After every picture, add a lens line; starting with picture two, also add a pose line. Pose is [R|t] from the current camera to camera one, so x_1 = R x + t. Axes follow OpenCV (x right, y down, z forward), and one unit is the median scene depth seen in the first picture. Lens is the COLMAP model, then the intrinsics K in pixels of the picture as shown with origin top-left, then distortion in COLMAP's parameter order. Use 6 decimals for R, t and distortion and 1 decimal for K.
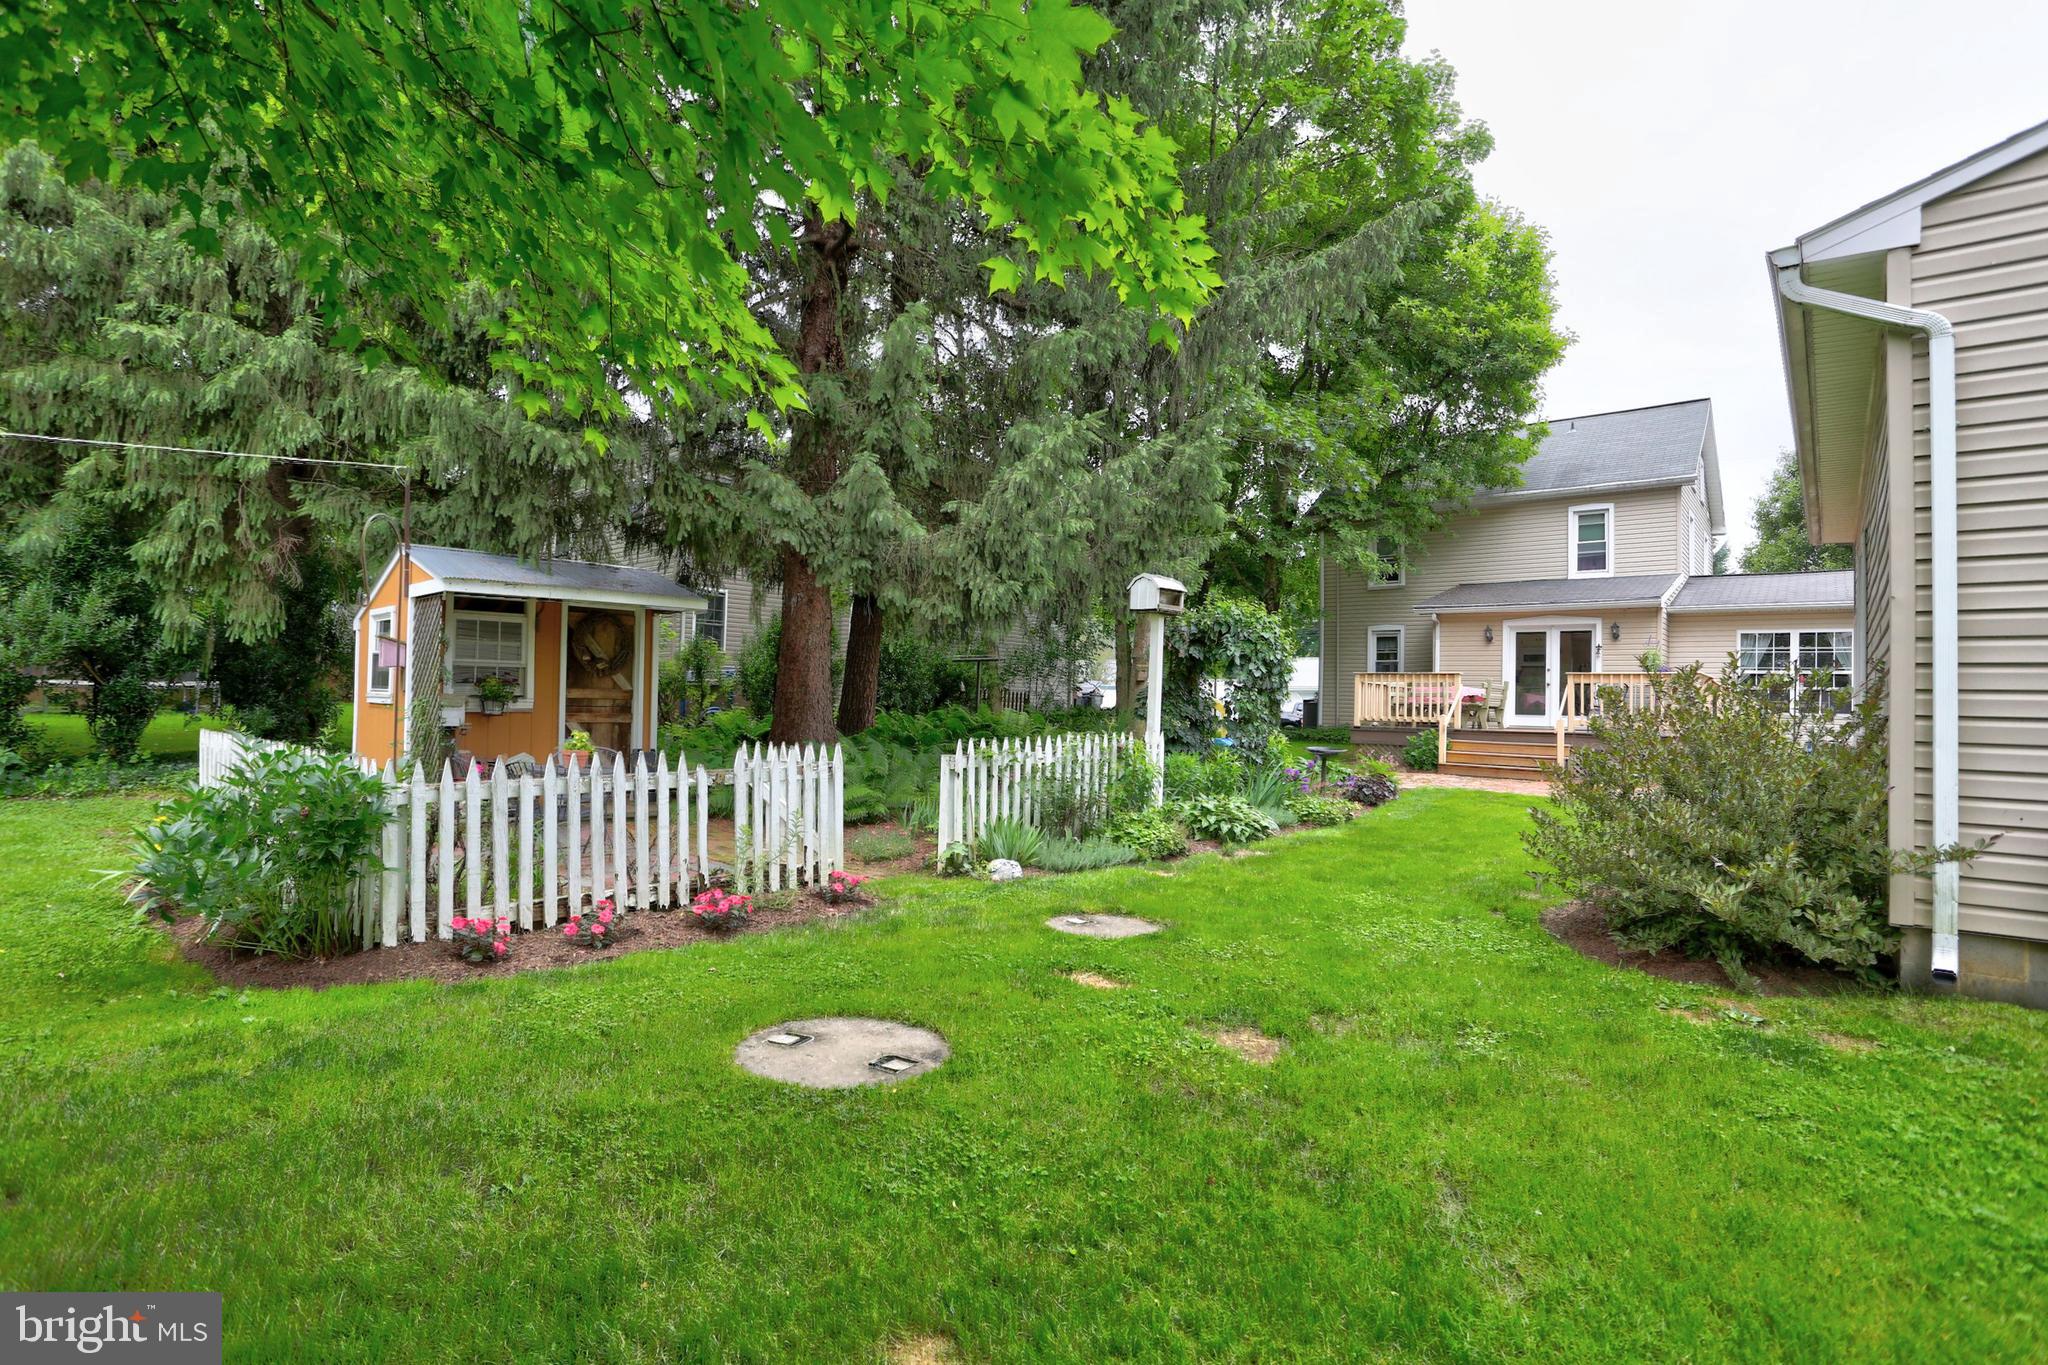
lens RADIAL K [[1044.8, 0, 1032.6], [0, 1044.8, 679.7], [0, 0, 1]] dist [-0.086274, 0.040615]
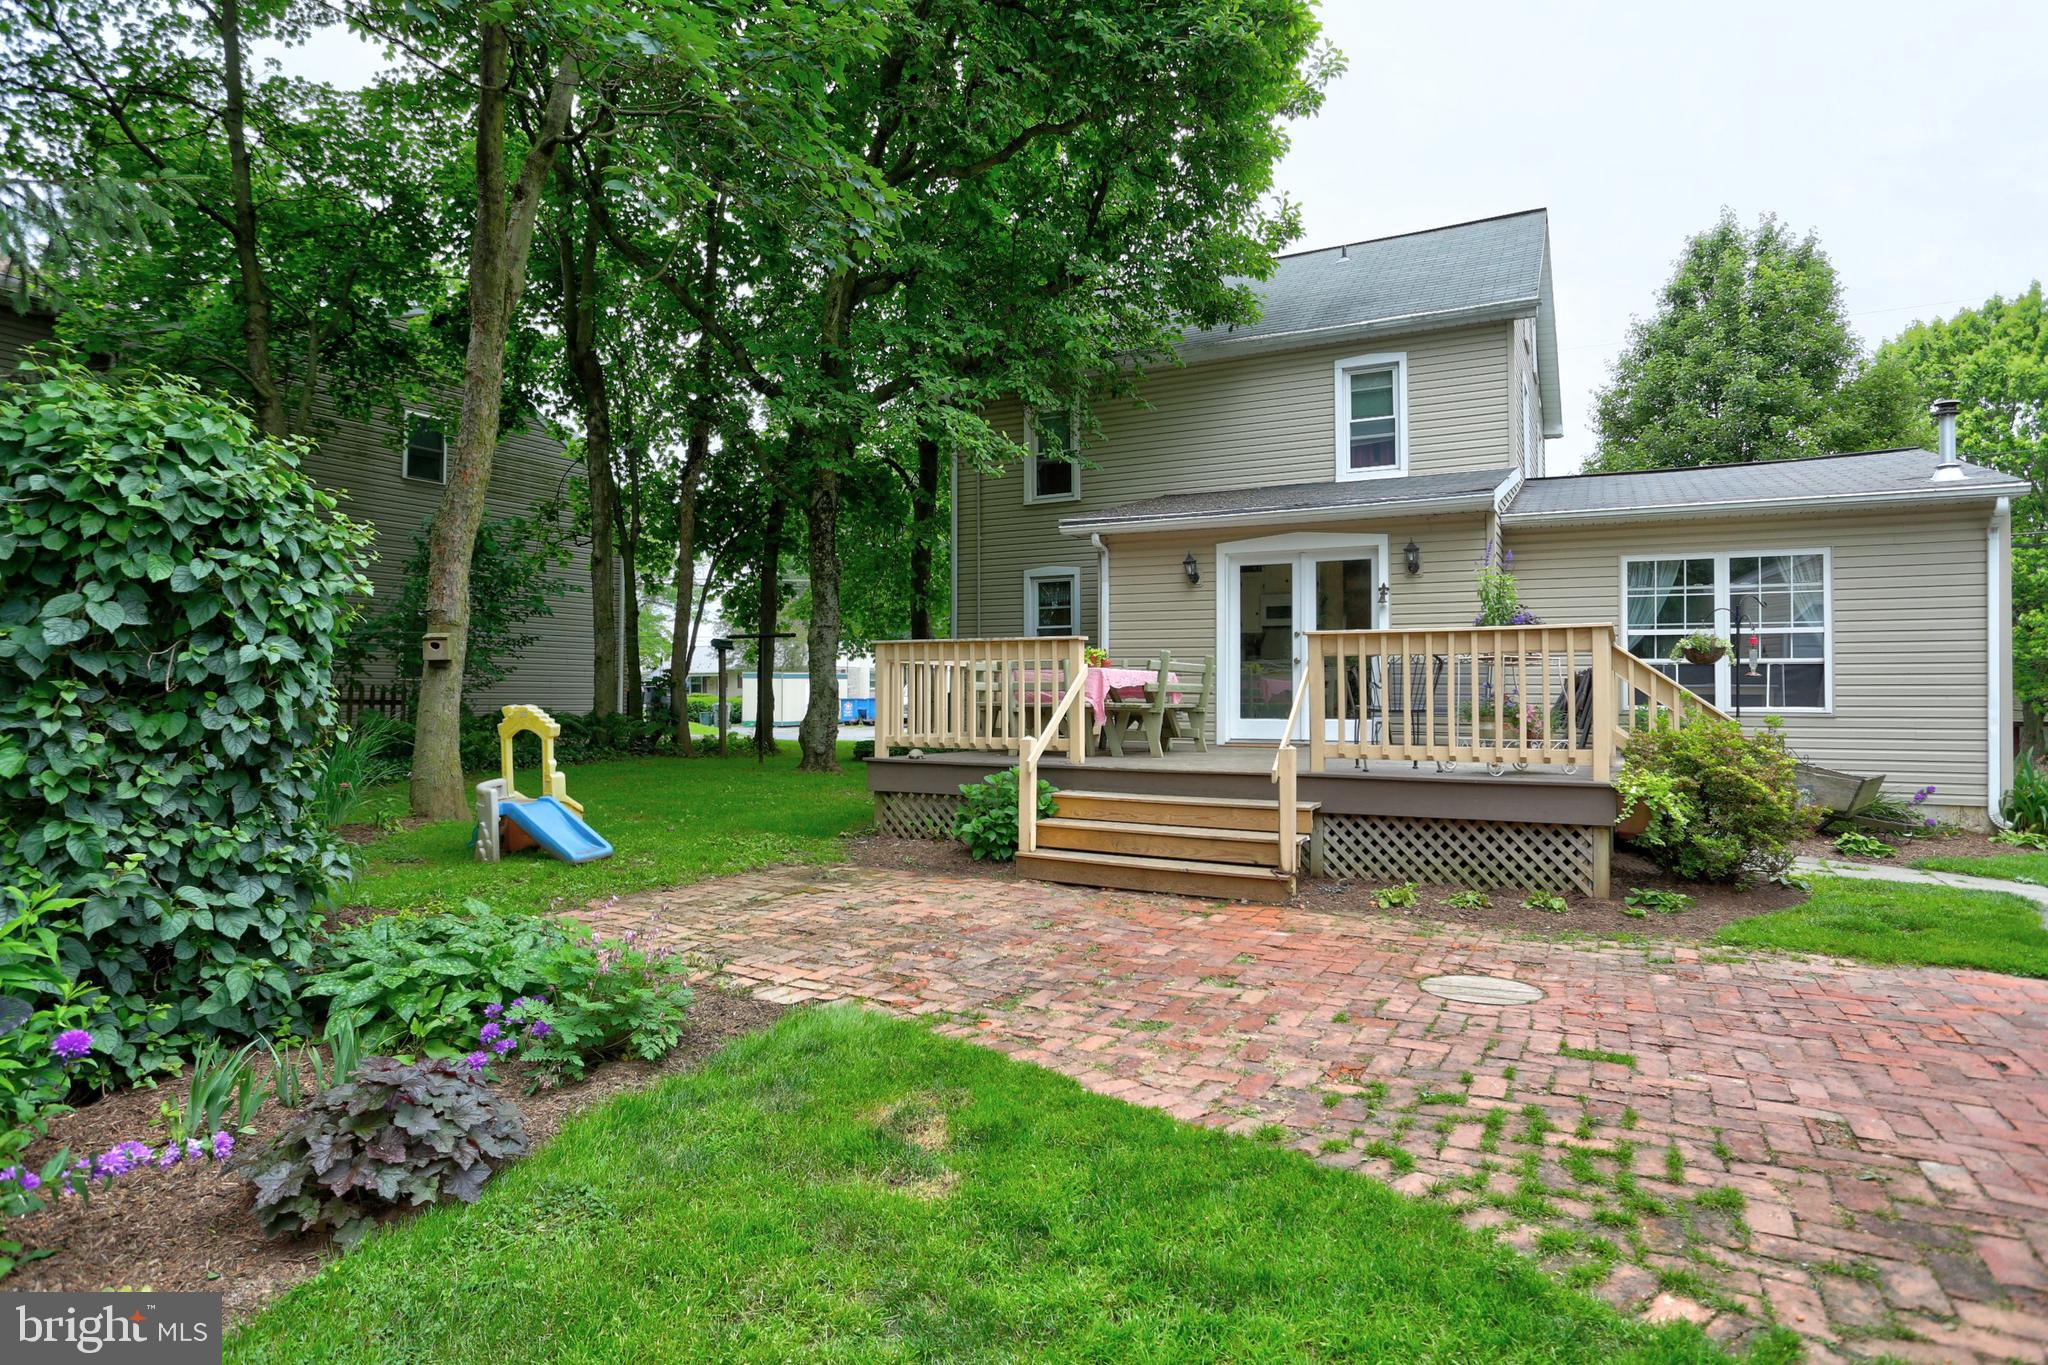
lens RADIAL K [[1067.5, 0, 1087.1], [0, 1067.5, 675.0], [0, 0, 1]] dist [-0.060572, 0.034310]
pose [[0.974926, -0.018547, 0.221757, 0.272251], [0.016555, 0.999804, 0.010840, 0.003841], [-0.221914, -0.006897, 0.975042, 0.480075]]
